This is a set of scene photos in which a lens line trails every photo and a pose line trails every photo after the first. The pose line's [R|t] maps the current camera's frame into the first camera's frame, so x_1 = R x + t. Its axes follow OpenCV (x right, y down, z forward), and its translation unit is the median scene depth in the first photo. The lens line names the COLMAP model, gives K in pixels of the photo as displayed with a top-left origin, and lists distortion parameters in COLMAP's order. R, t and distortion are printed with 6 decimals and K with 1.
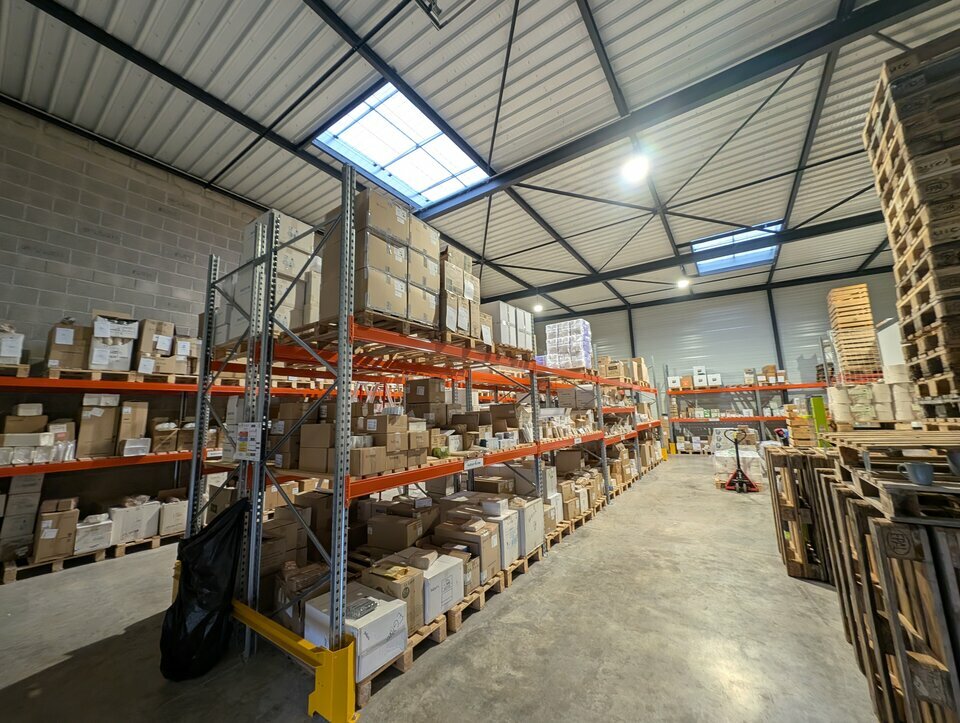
lens RADIAL K [[358.2, 0, 483.1], [0, 358.2, 360.3], [0, 0, 1]] dist [0.003388, 0.000073]
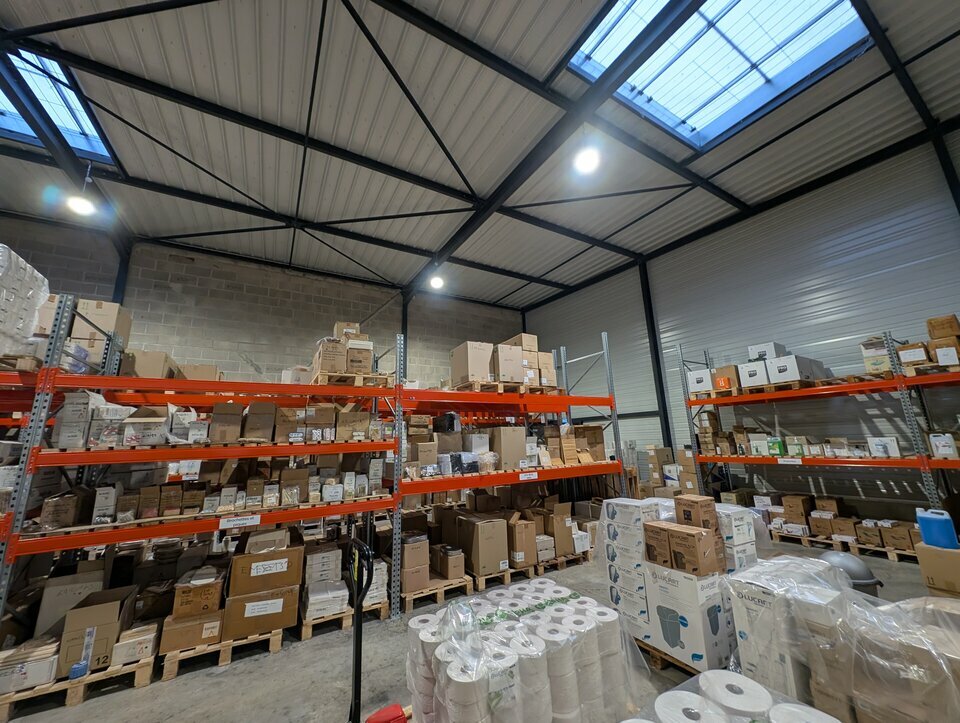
lens RADIAL K [[333.8, 0, 478.3], [0, 333.8, 376.2], [0, 0, 1]] dist [-0.034784, 0.000054]
pose [[0.900935, -0.068742, -0.428474, 1.161100], [0.062418, 0.997634, -0.028812, 0.121845], [0.429441, -0.000787, 0.903095, 1.177666]]
